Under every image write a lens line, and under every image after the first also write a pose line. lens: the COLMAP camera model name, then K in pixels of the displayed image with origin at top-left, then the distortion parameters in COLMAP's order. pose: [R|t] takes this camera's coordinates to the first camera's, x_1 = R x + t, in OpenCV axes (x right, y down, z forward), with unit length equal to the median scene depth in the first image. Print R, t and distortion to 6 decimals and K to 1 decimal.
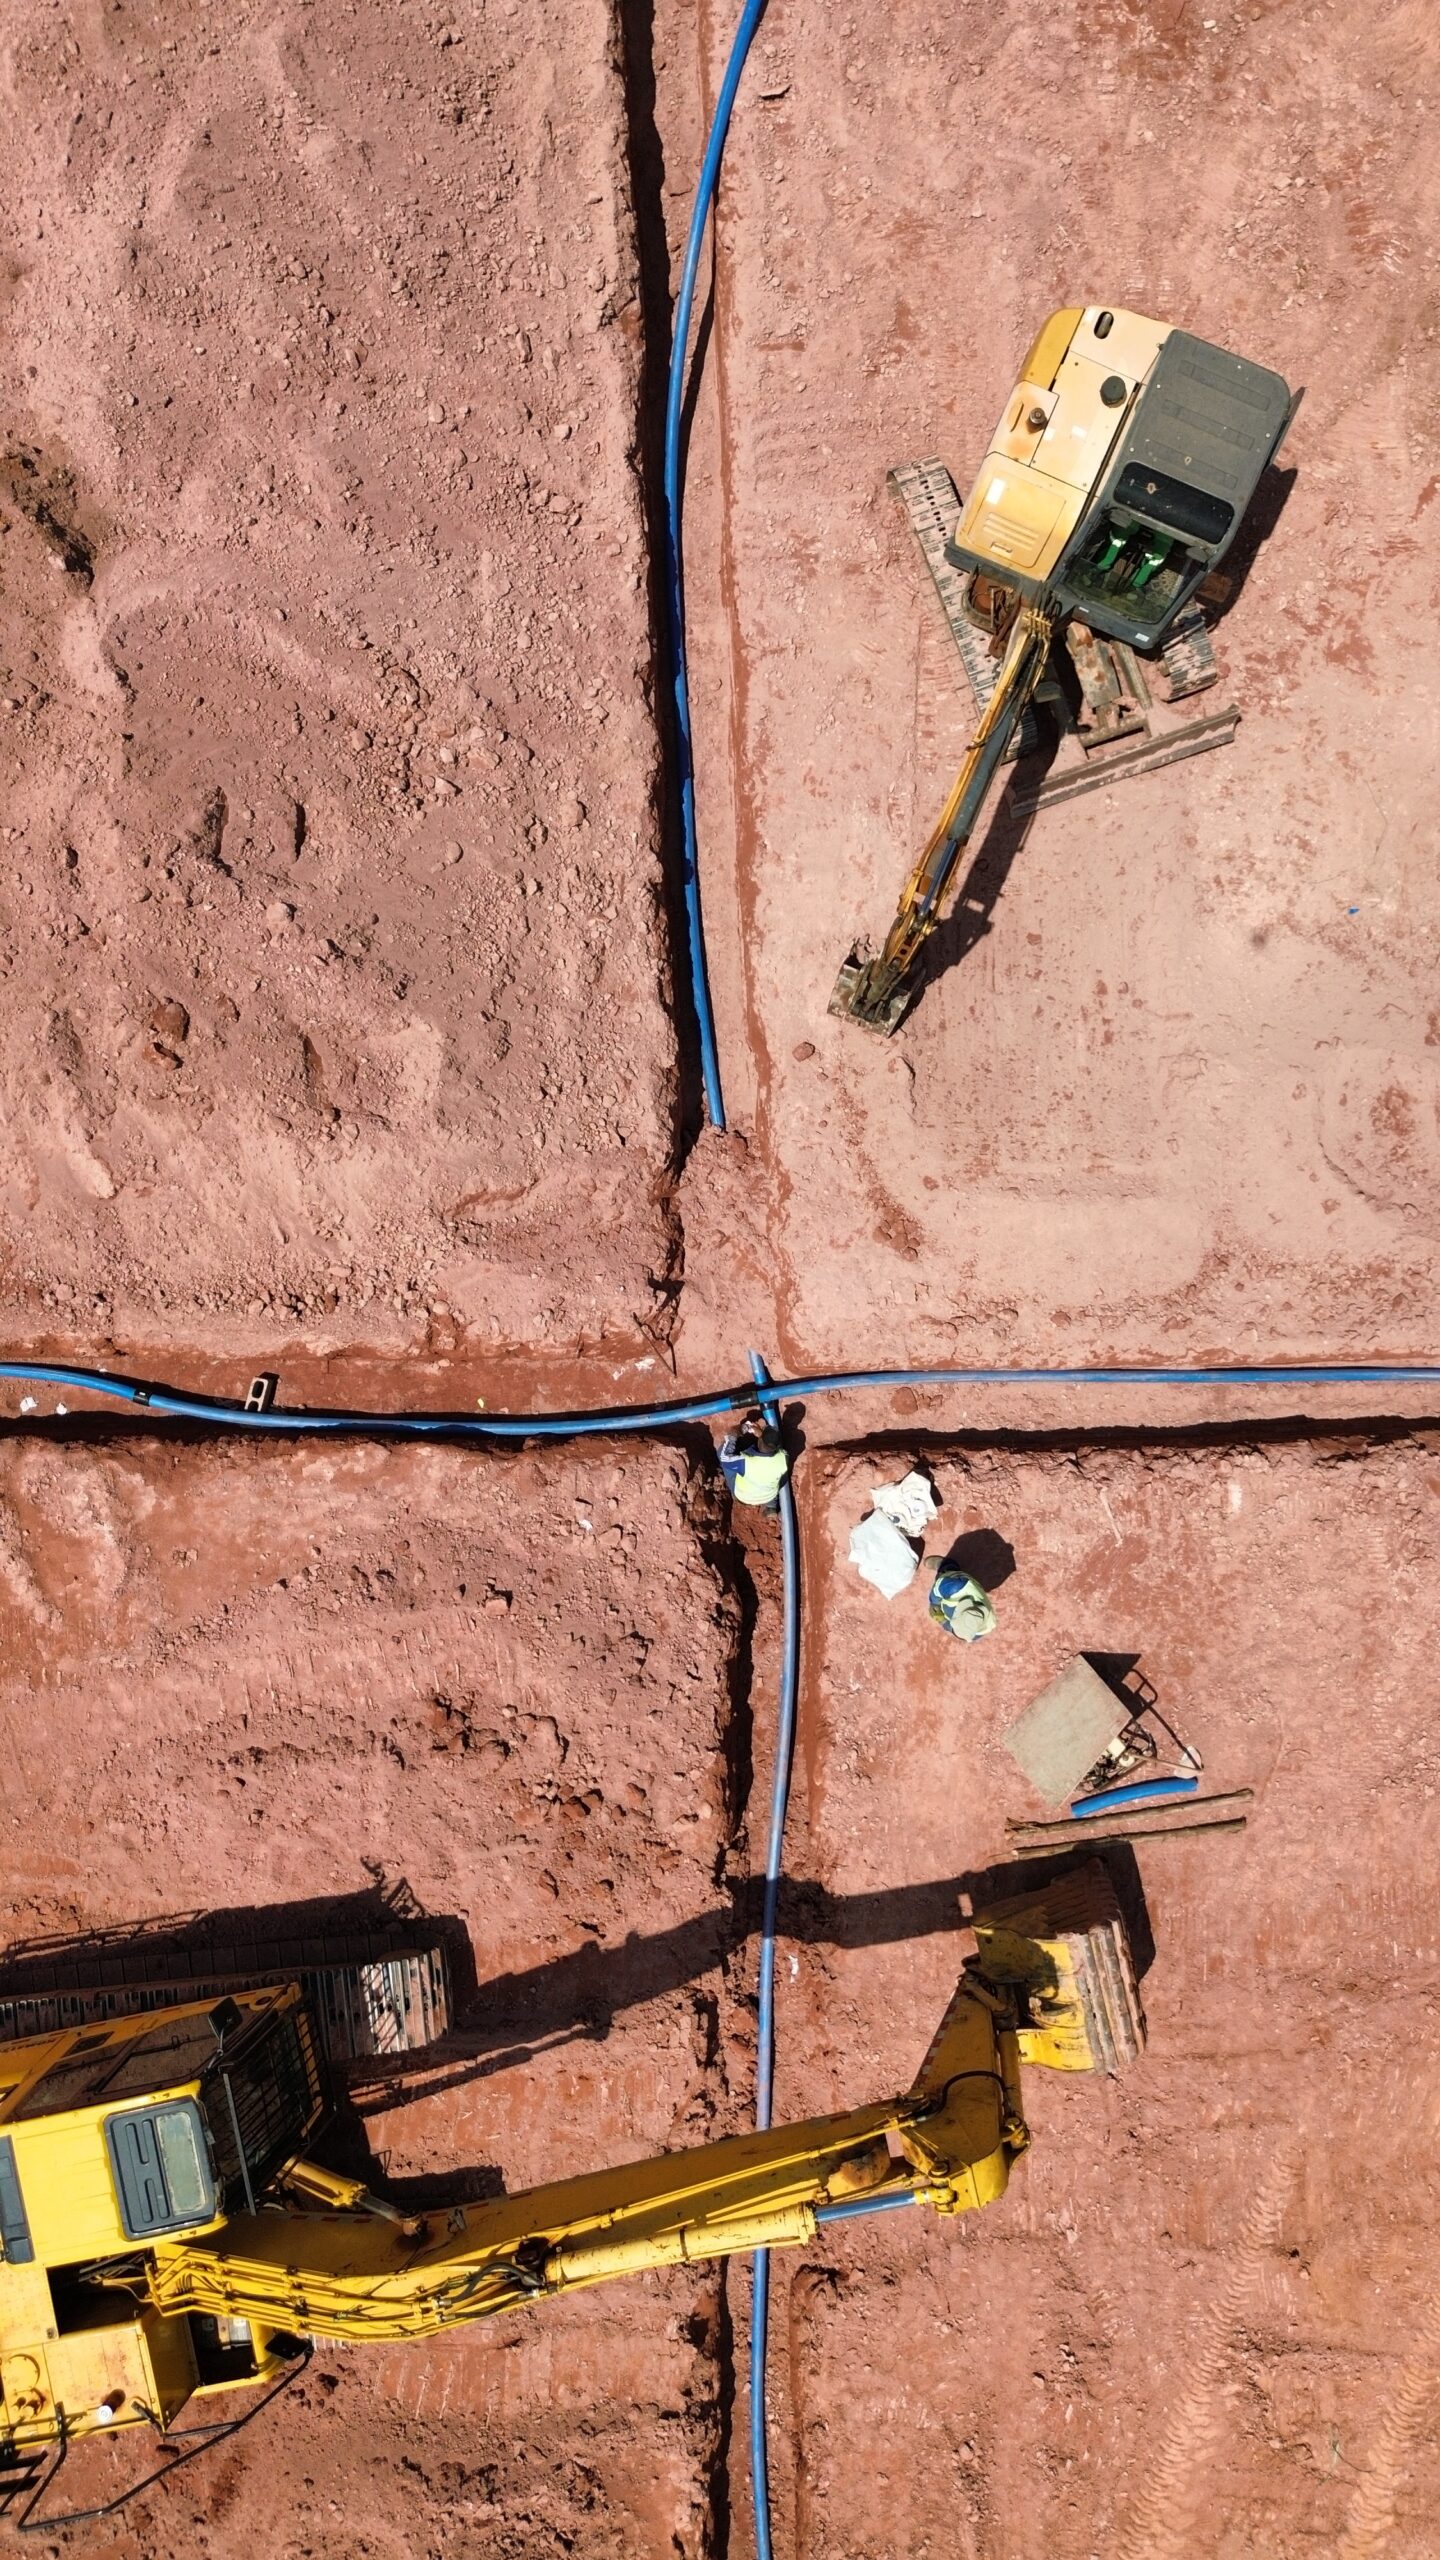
lens RADIAL K [[1804.3, 0, 731.2], [0, 1804.3, 1285.5], [0, 0, 1]] dist [0.051712, -0.046031]
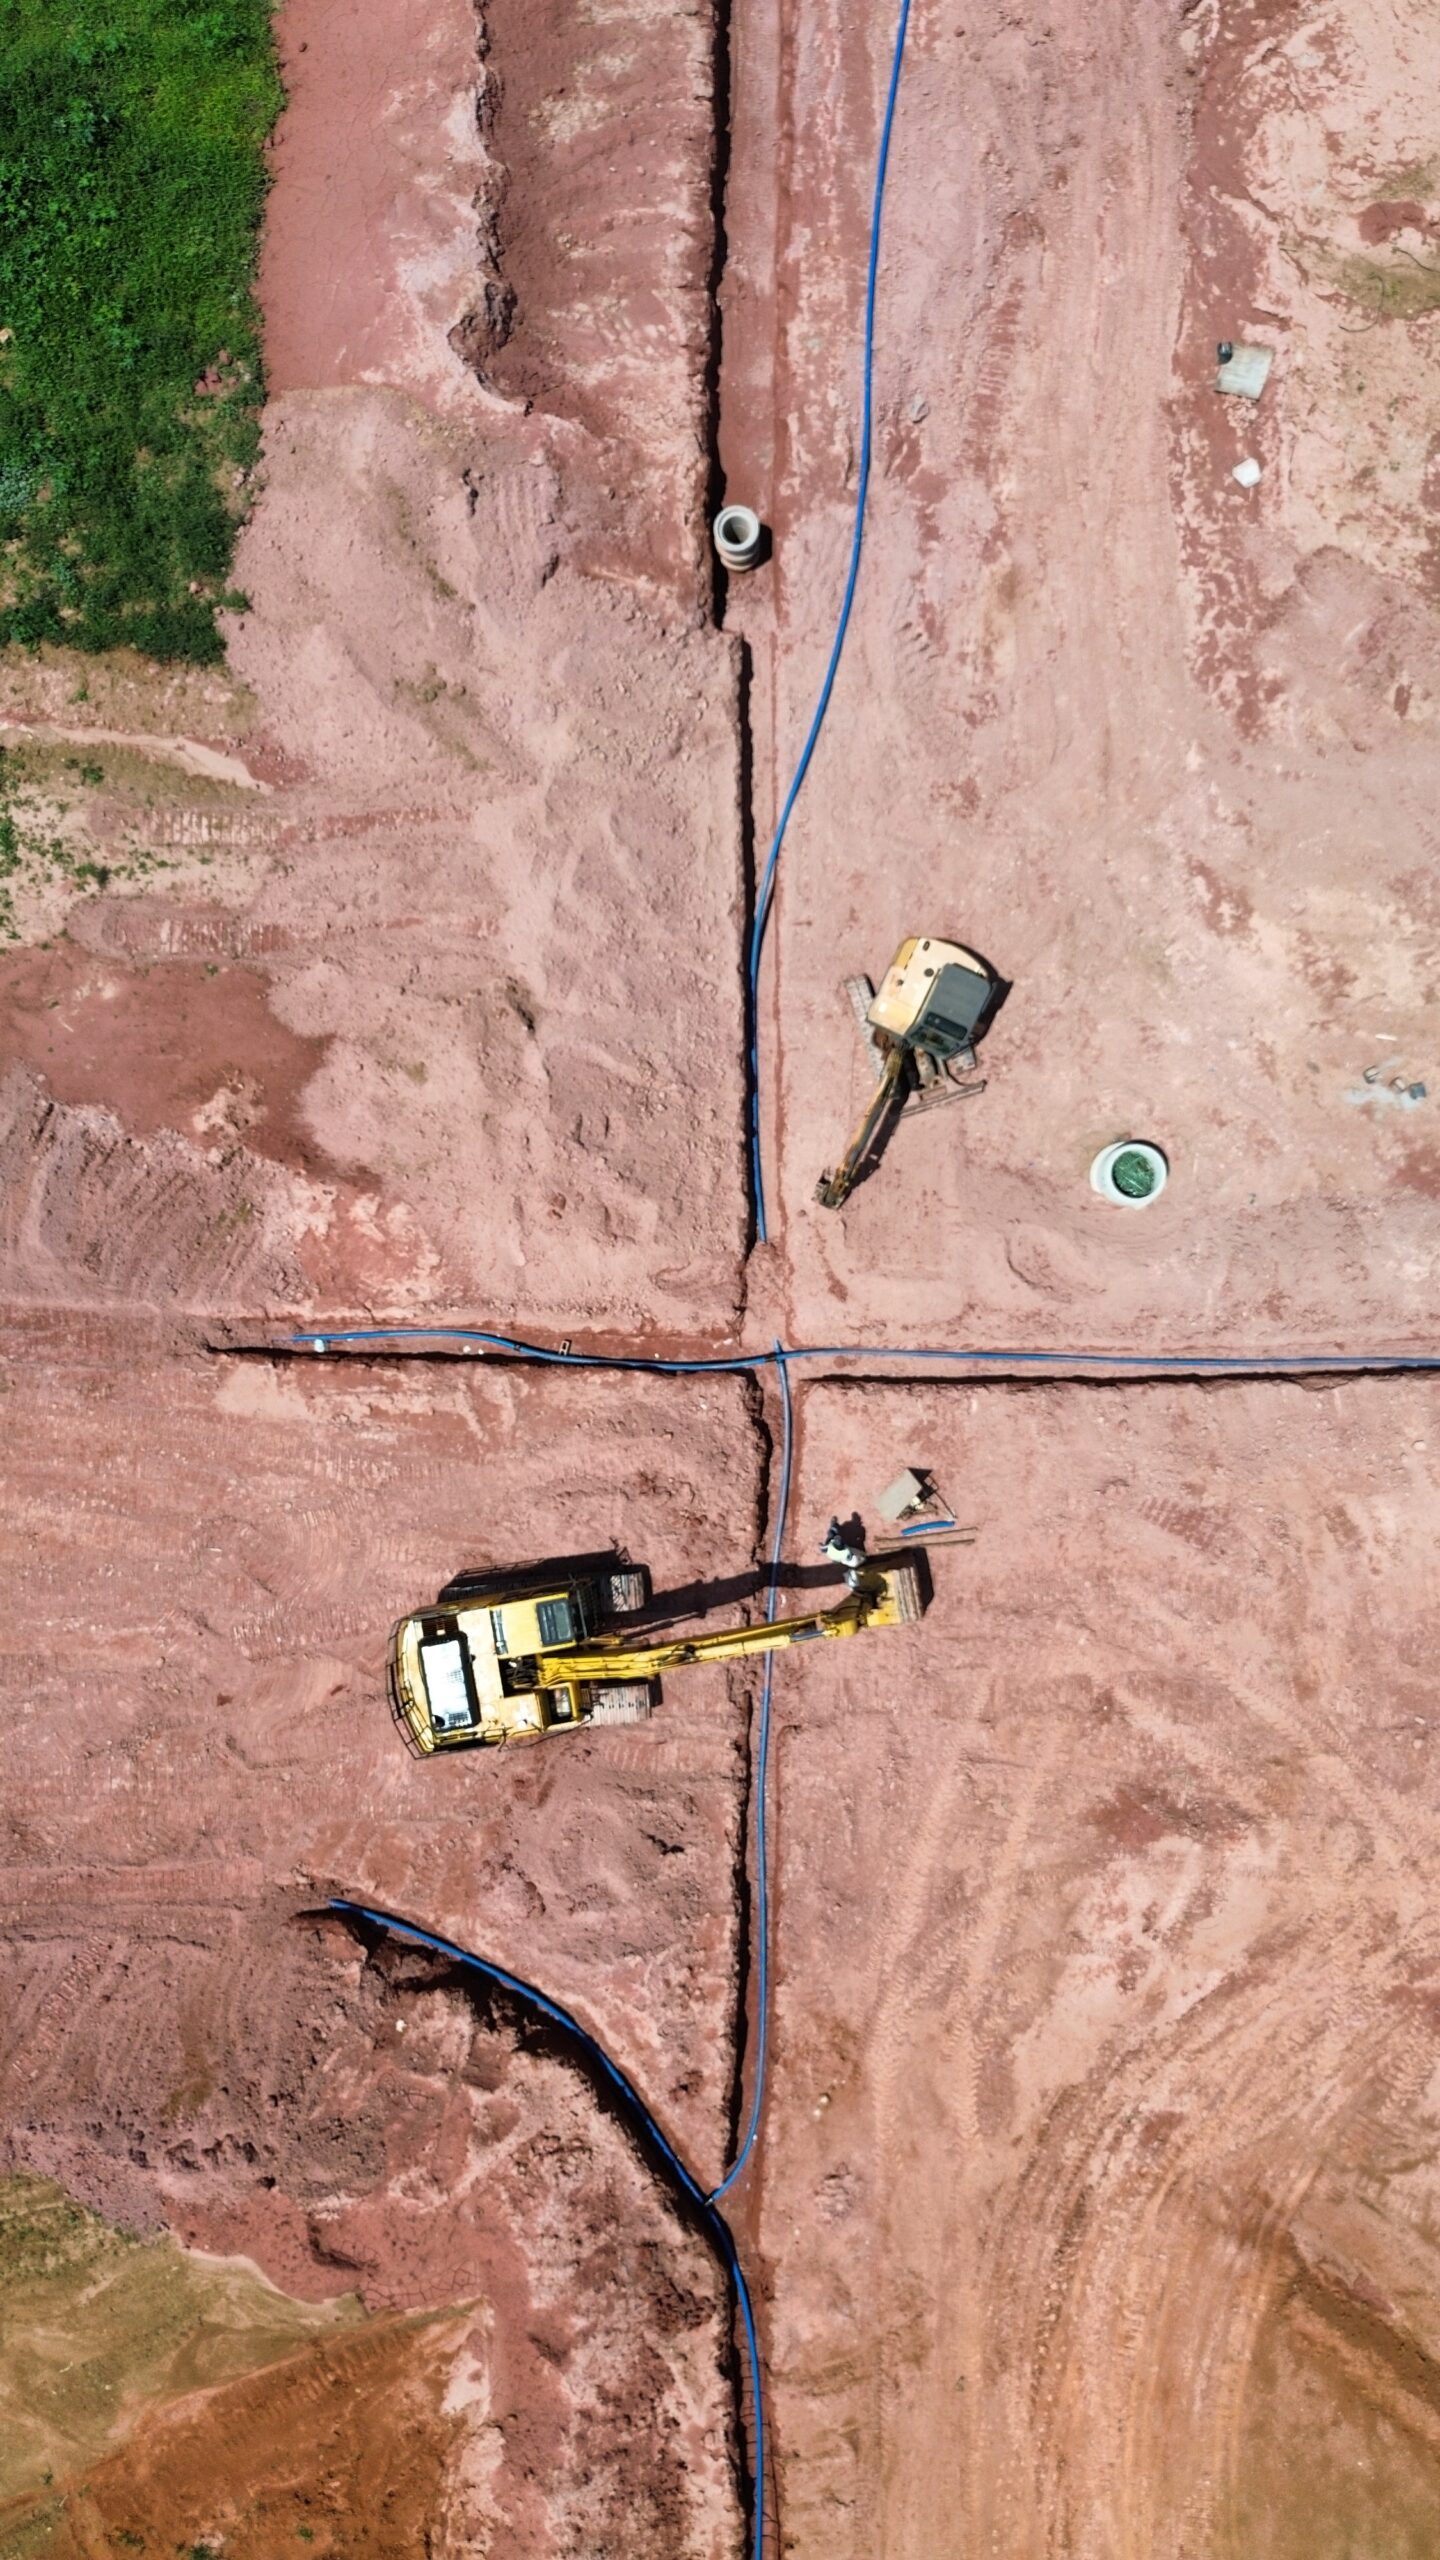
lens RADIAL K [[1804.3, 0, 730.0], [0, 1804.3, 1296.5], [0, 0, 1]] dist [0.051712, -0.046031]
pose [[0.999369, 0.035464, 0.002089, -0.056157], [-0.035468, 0.999369, 0.001712, -0.020229], [-0.002027, -0.001785, 0.999996, -1.402196]]
